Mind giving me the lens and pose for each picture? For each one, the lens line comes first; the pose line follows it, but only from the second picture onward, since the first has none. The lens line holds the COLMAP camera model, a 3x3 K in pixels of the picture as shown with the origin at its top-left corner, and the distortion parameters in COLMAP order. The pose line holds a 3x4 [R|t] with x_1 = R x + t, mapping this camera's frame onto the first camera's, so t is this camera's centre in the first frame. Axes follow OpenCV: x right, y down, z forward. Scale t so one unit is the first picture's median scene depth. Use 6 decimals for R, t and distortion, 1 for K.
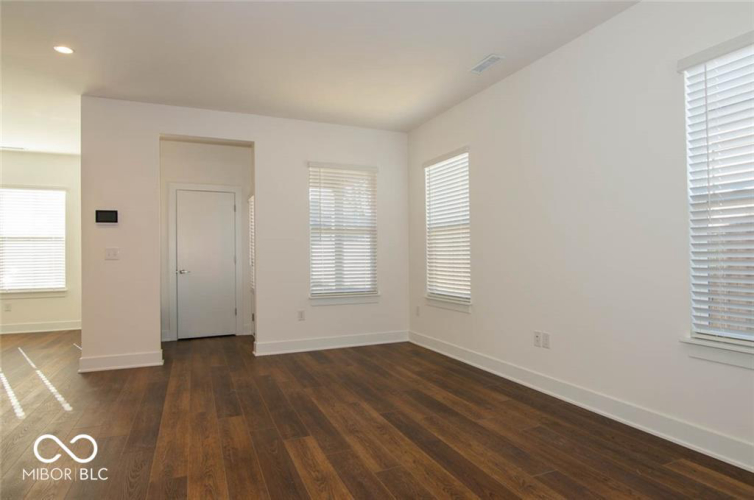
lens RADIAL K [[427.5, 0, 373.8], [0, 427.5, 251.2], [0, 0, 1]] dist [-0.021074, 0.001074]
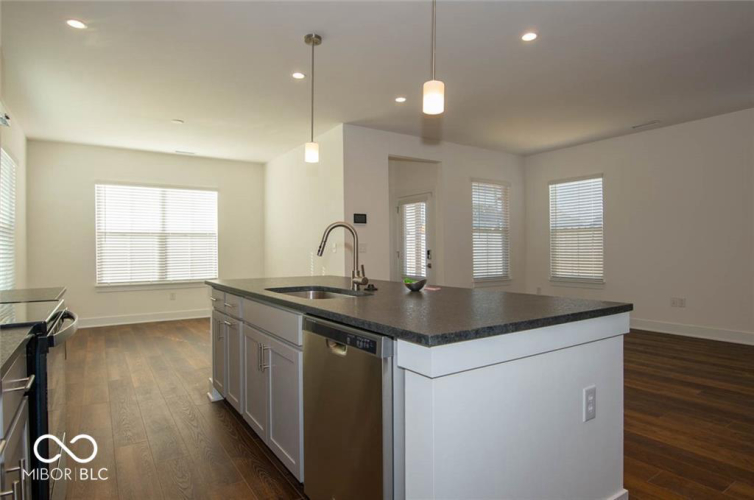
lens RADIAL K [[427.5, 0, 373.8], [0, 427.5, 251.2], [0, 0, 1]] dist [-0.021074, 0.001074]
pose [[0.983383, 0.000357, 0.181540, -1.020223], [-0.002178, 0.999949, 0.009830, 0.005120], [-0.181527, -0.010062, 0.983334, -0.351556]]
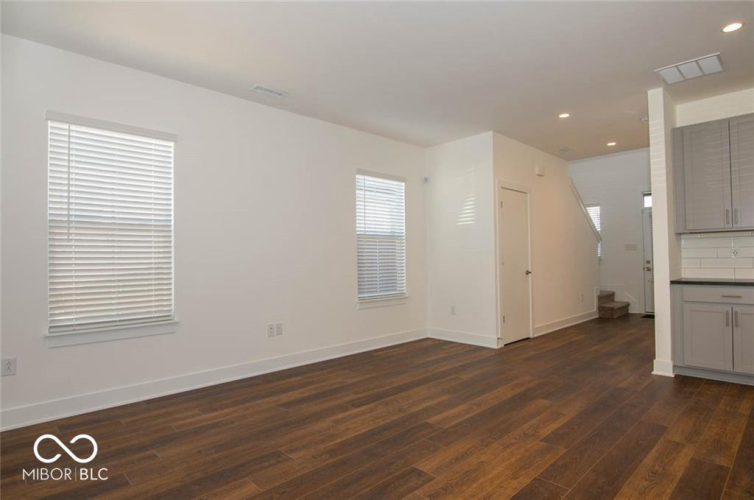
lens RADIAL K [[427.5, 0, 373.8], [0, 427.5, 251.2], [0, 0, 1]] dist [-0.021074, 0.001074]
pose [[-0.360421, 0.029842, 0.932312, -0.895543], [0.008856, 0.999553, -0.028571, 0.015222], [-0.932748, -0.002041, -0.360524, 1.188518]]
